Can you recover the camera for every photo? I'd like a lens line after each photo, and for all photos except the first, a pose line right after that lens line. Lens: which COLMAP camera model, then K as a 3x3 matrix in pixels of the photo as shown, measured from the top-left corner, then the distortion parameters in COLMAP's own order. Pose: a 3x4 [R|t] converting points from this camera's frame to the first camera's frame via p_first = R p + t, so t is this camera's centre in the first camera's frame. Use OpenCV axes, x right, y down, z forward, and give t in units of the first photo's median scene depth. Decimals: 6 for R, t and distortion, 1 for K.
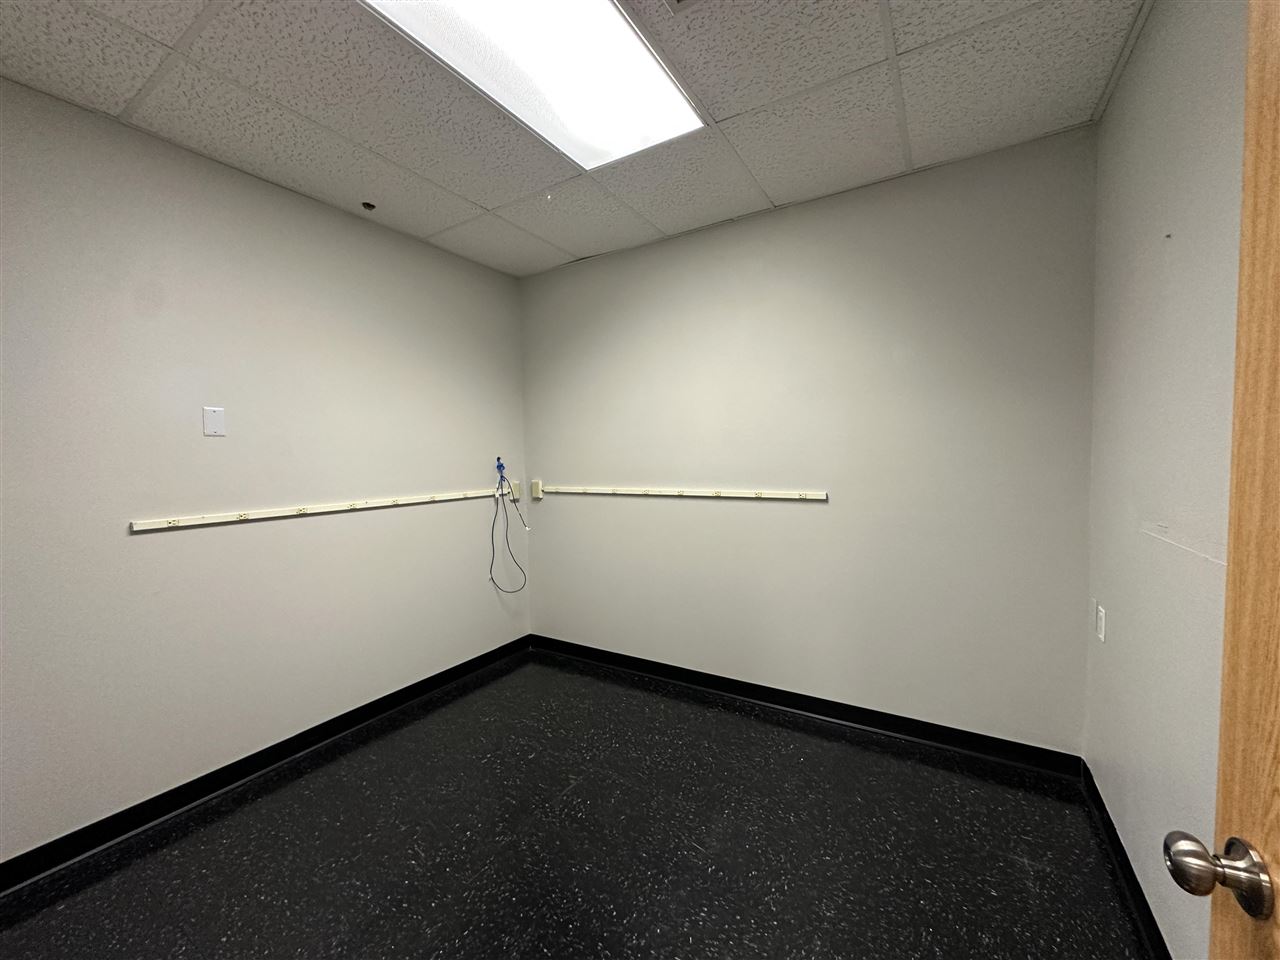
lens RADIAL K [[509.4, 0, 639.4], [0, 509.4, 480.1], [0, 0, 1]] dist [-0.003793, 0.000496]
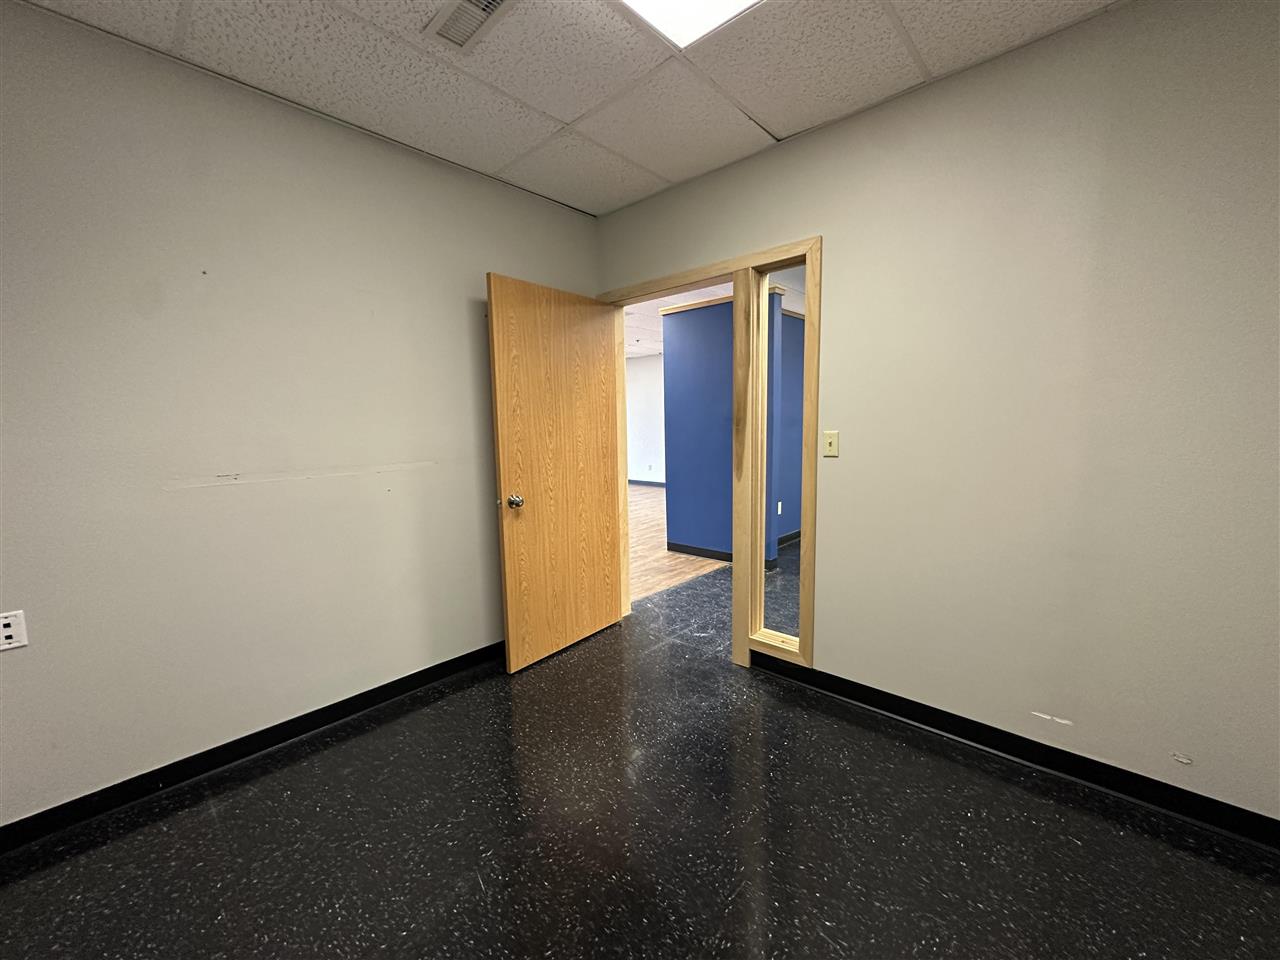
lens RADIAL K [[509.4, 0, 640.6], [0, 509.4, 480.3], [0, 0, 1]] dist [-0.003793, 0.000496]
pose [[-0.980526, 0.013551, 0.195920, -0.336274], [0.045741, 0.985938, 0.160731, -0.062144], [-0.190986, 0.166563, -0.967358, 1.755239]]
